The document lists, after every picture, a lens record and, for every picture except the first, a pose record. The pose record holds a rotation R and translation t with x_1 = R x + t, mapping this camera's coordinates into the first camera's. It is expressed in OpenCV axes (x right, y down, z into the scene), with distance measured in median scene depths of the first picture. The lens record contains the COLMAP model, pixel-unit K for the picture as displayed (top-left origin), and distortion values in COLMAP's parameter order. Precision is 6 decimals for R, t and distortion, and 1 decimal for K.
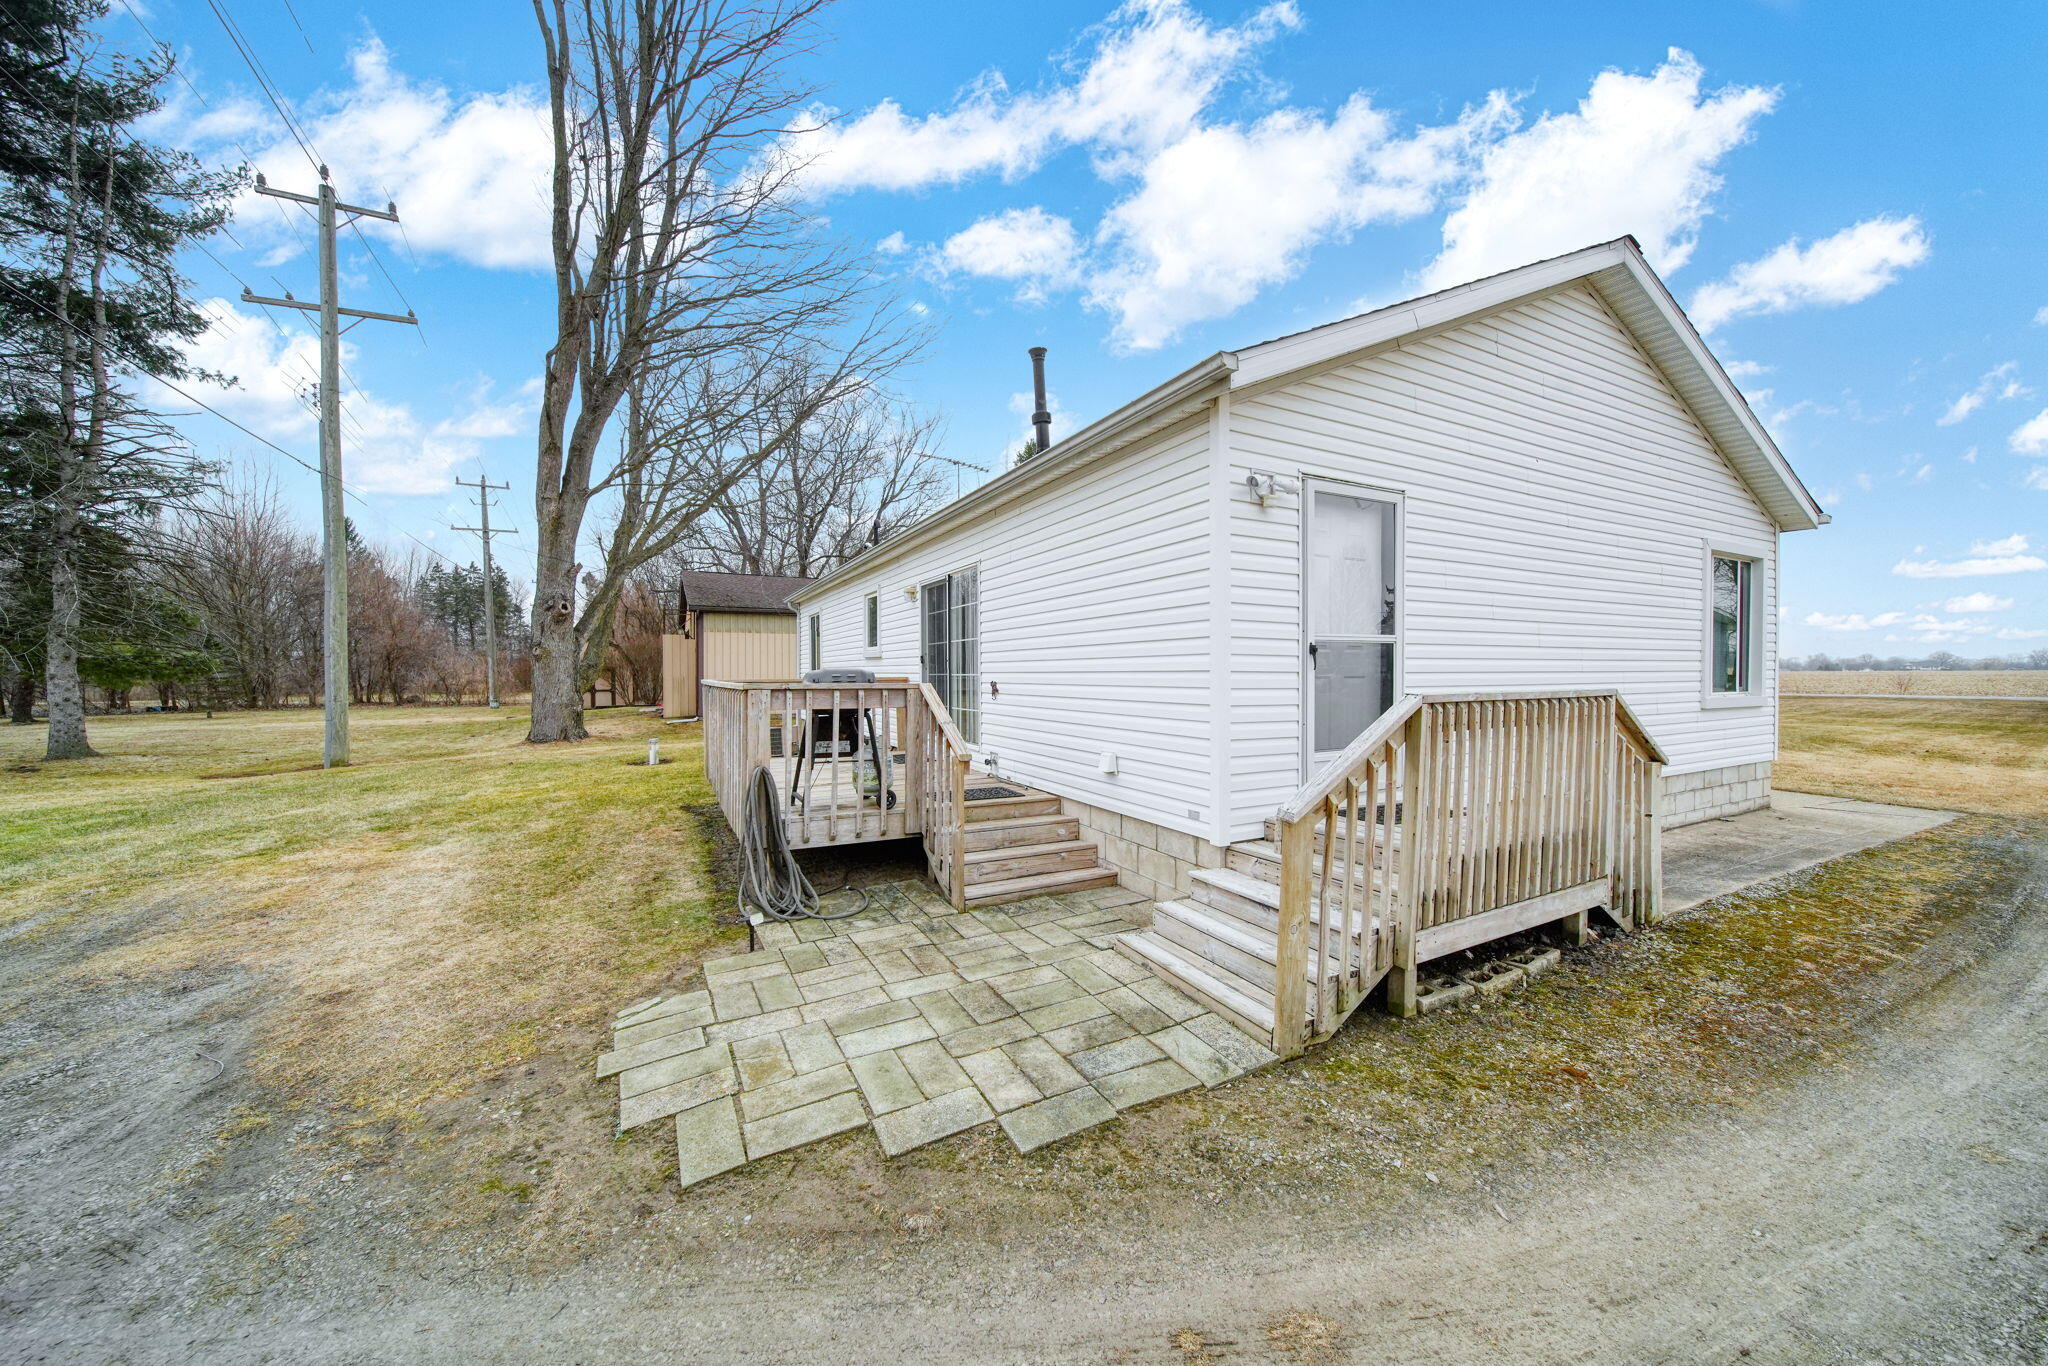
lens RADIAL K [[716.5, 0, 1024.0], [0, 716.5, 683.0], [0, 0, 1]] dist [-0.002571, -0.000292]
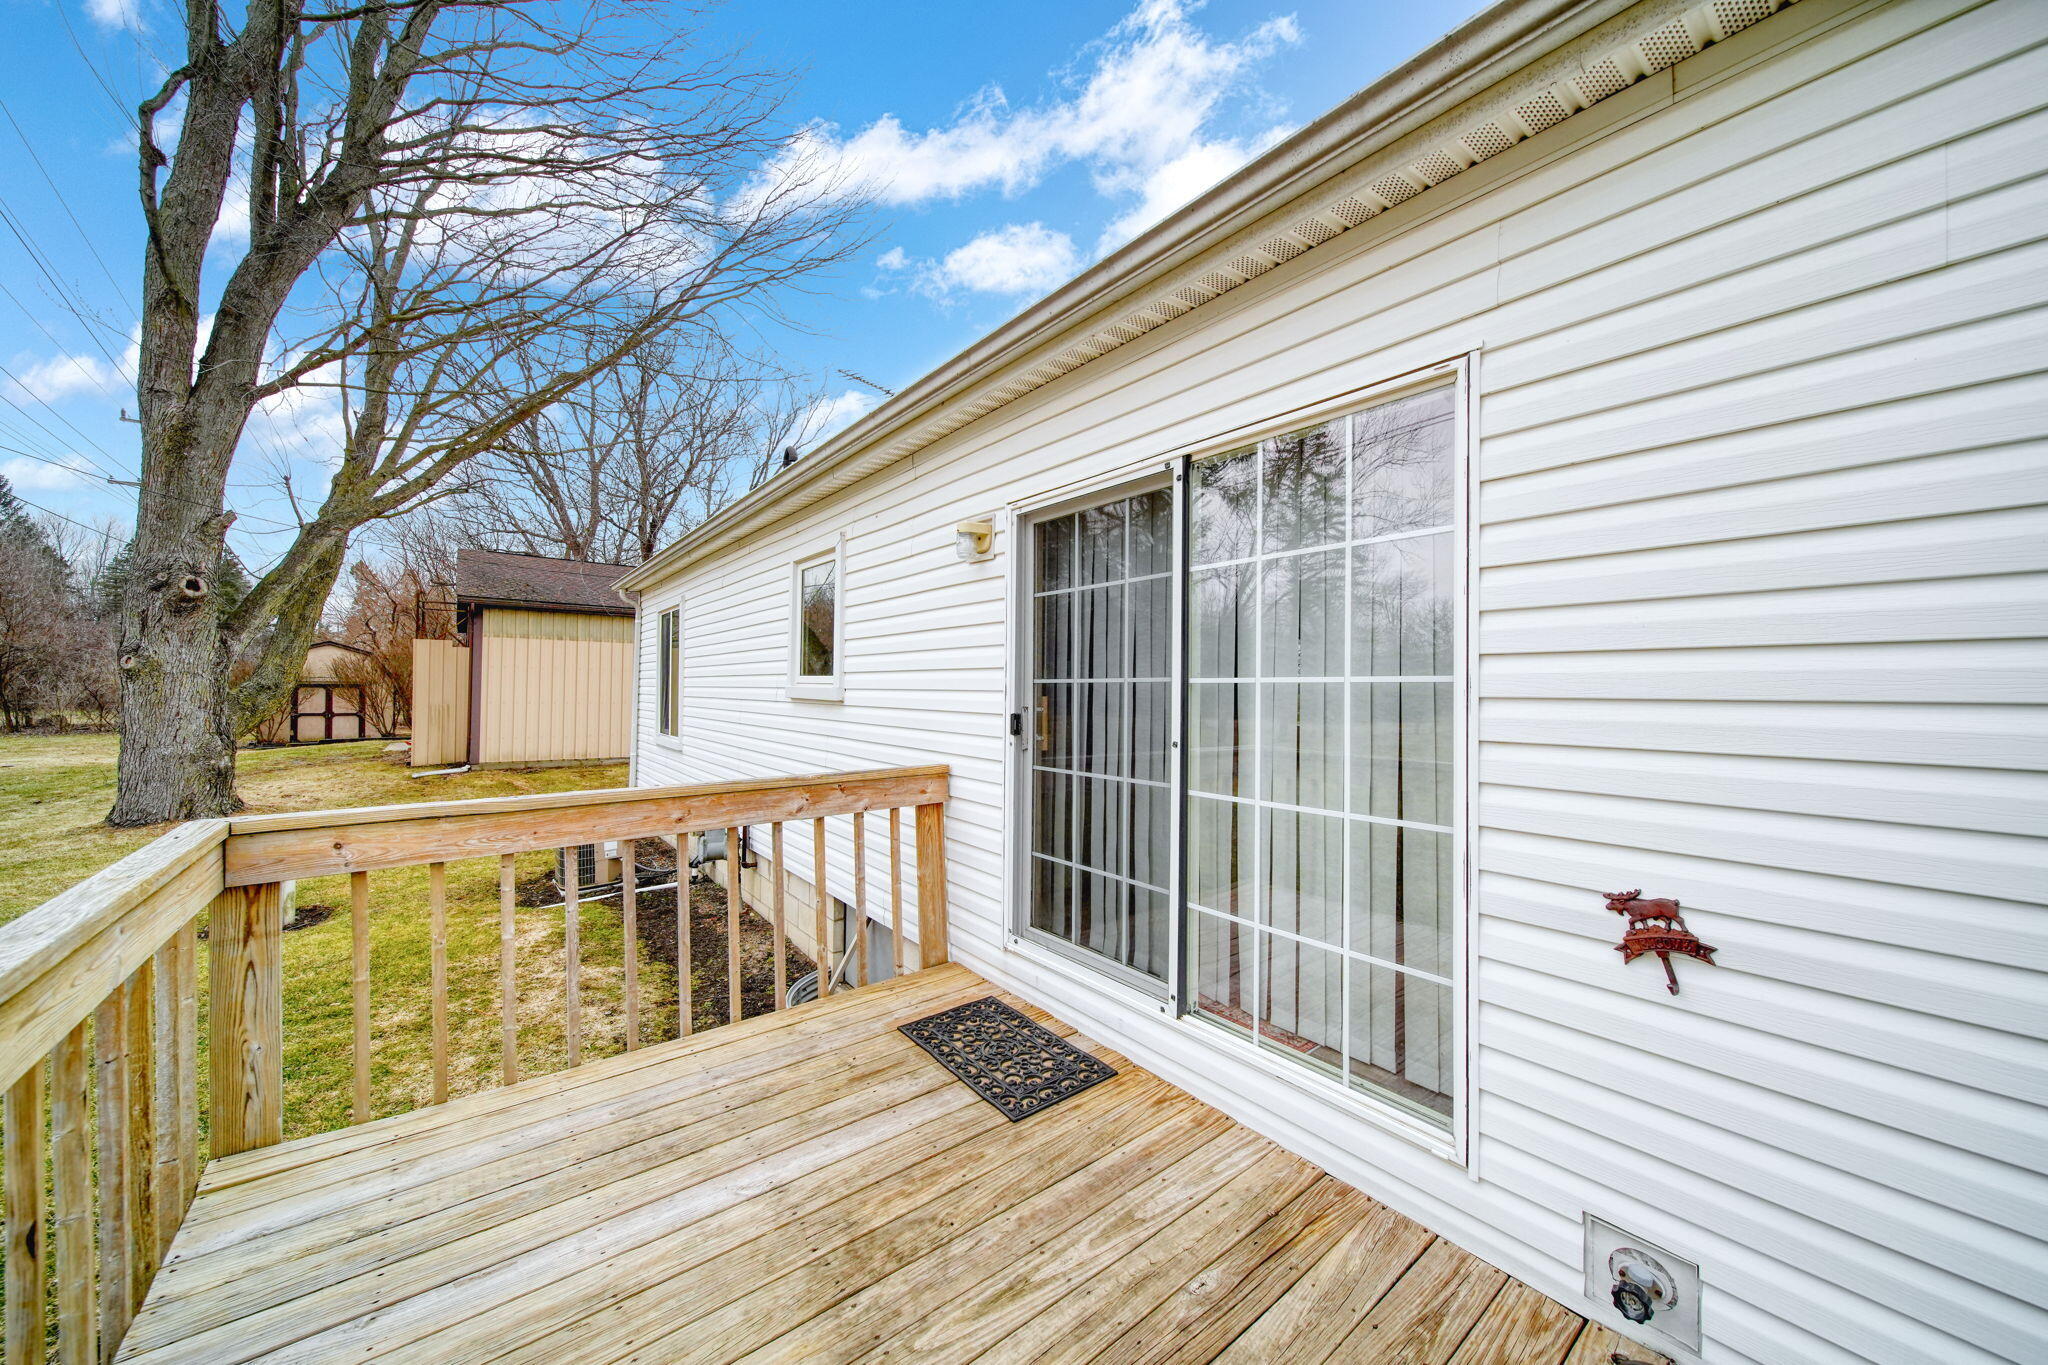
lens RADIAL K [[716.5, 0, 1024.0], [0, 716.5, 682.5], [0, 0, 1]] dist [-0.002571, -0.000292]
pose [[0.981975, 0.015935, 0.188340, -0.086317], [-0.011125, 0.999585, -0.026572, -0.018481], [-0.188685, 0.023997, 0.981744, 0.276811]]
